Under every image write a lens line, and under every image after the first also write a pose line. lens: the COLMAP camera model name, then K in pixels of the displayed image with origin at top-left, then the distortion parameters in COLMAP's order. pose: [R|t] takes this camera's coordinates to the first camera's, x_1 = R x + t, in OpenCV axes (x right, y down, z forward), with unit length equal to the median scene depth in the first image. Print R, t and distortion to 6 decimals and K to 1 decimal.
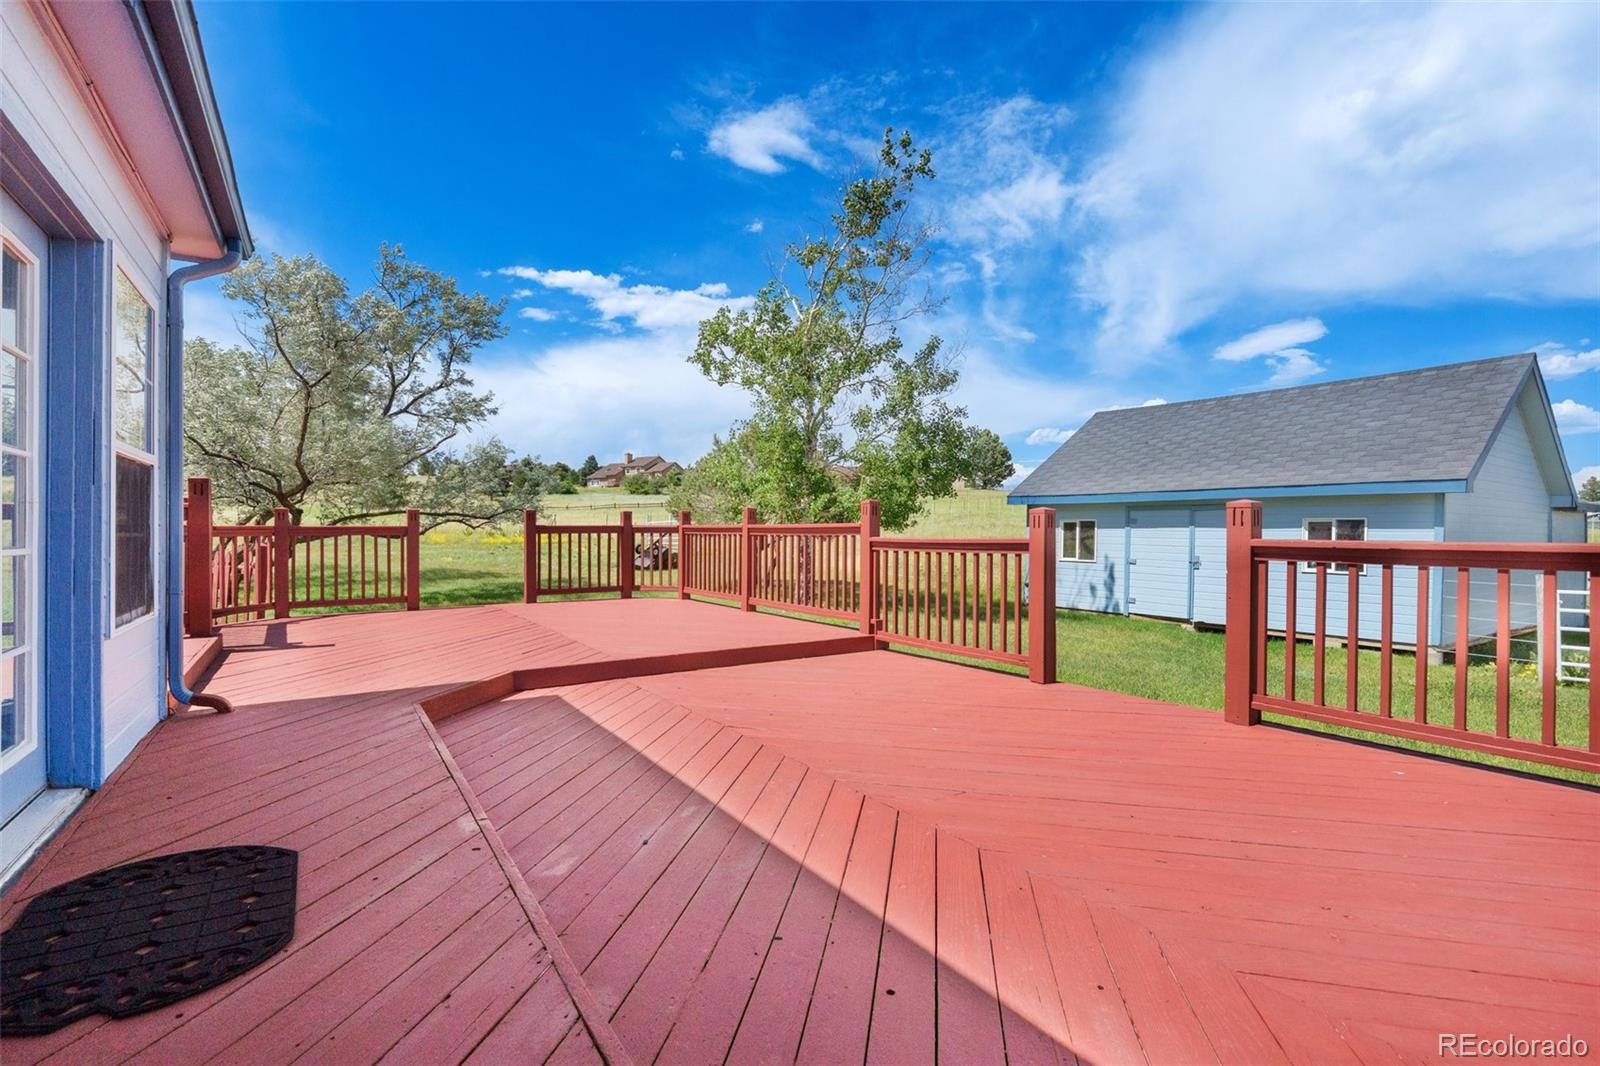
lens RADIAL K [[698.5, 0, 800.0], [0, 698.5, 533.0], [0, 0, 1]] dist [0.000409, 0.000042]
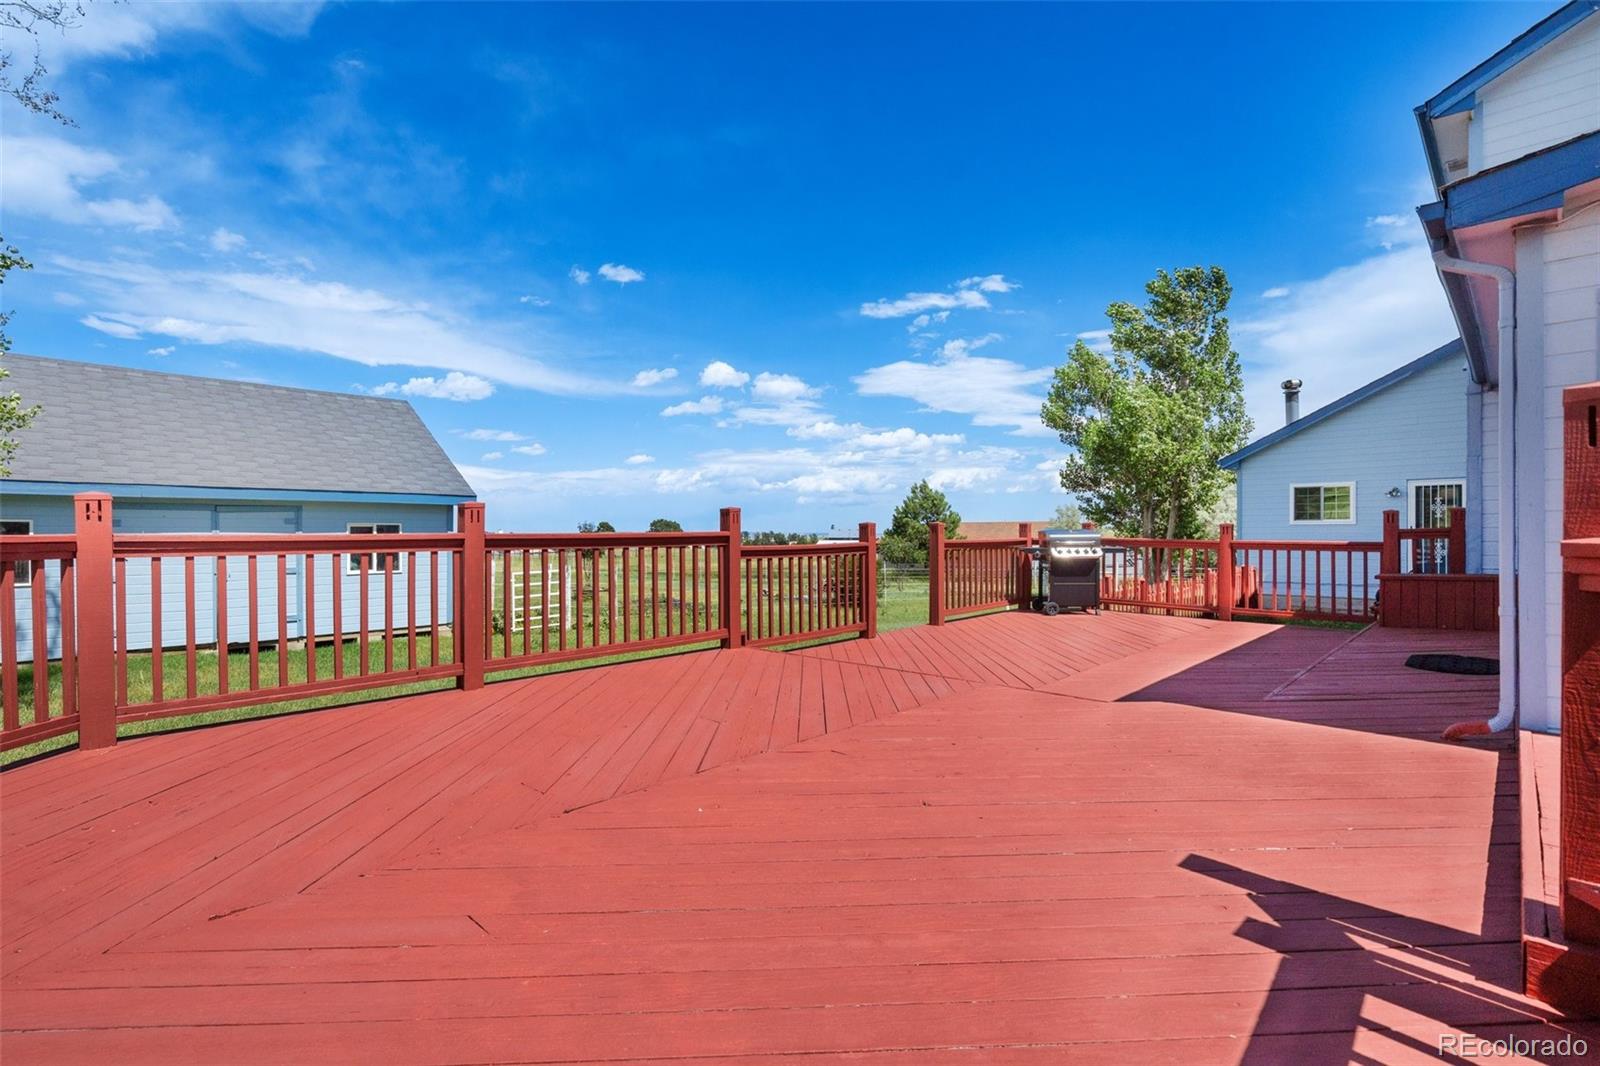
lens RADIAL K [[698.5, 0, 800.0], [0, 698.5, 533.0], [0, 0, 1]] dist [0.000409, 0.000042]
pose [[-0.172259, -0.003899, 0.985044, -0.428702], [0.008040, 0.999953, 0.005364, -0.006437], [-0.985019, 0.008844, -0.172219, 0.527175]]
